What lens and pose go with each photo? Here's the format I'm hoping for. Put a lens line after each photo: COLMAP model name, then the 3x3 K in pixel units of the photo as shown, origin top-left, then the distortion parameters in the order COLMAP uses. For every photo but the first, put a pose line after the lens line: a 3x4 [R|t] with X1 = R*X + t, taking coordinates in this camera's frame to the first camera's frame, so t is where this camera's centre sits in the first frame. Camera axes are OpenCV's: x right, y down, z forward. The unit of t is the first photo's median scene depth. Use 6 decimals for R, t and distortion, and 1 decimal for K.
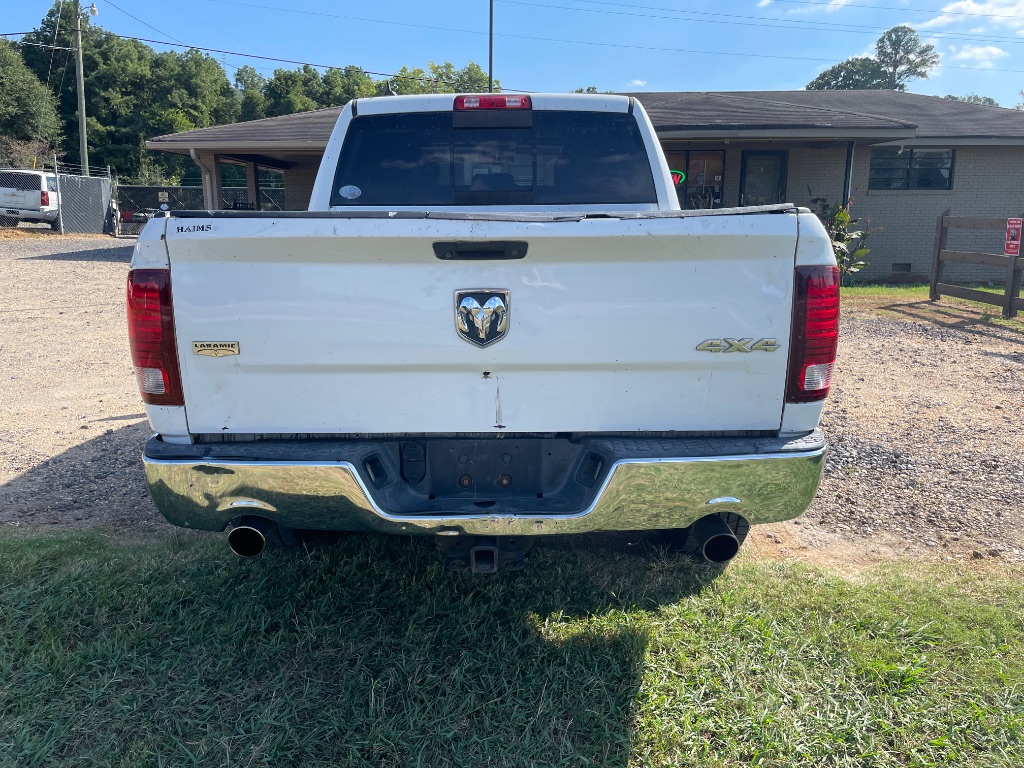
lens RADIAL K [[784.3, 0, 512.8], [0, 784.3, 387.3], [0, 0, 1]] dist [0.049889, -0.061174]
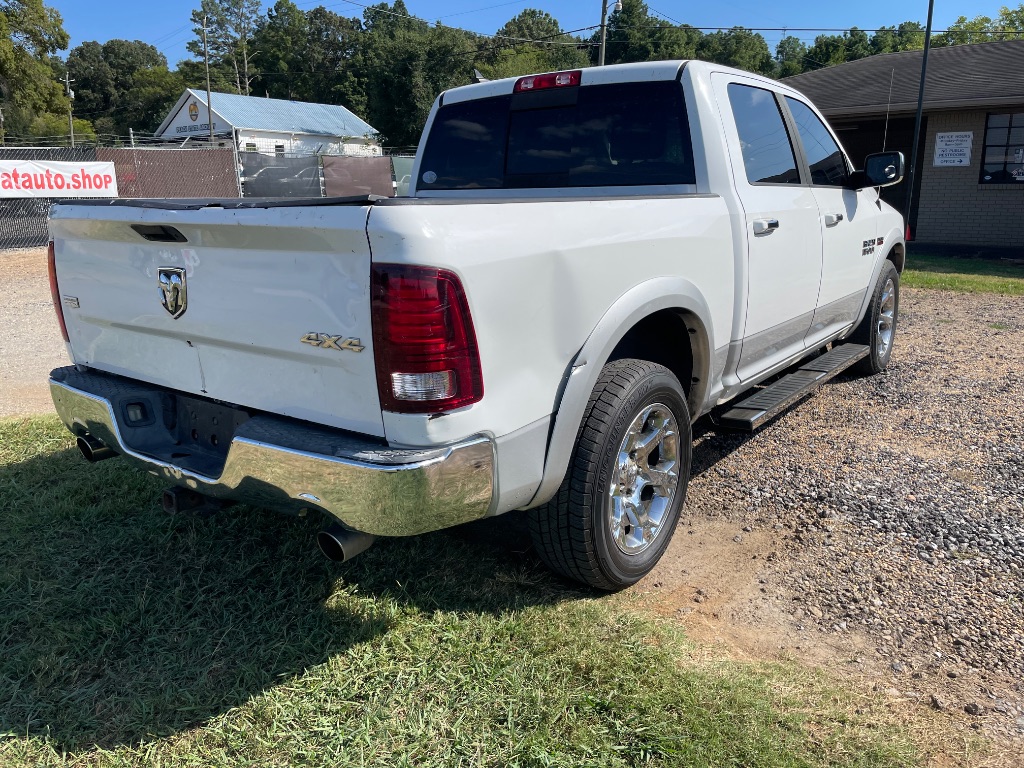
lens RADIAL K [[784.3, 0, 492.2], [0, 784.3, 384.2], [0, 0, 1]] dist [0.049889, -0.061174]
pose [[0.793156, 0.137785, -0.593227, 0.689013], [-0.122279, 0.990265, 0.066512, -0.060634], [0.596616, 0.019785, 0.802283, 0.233953]]
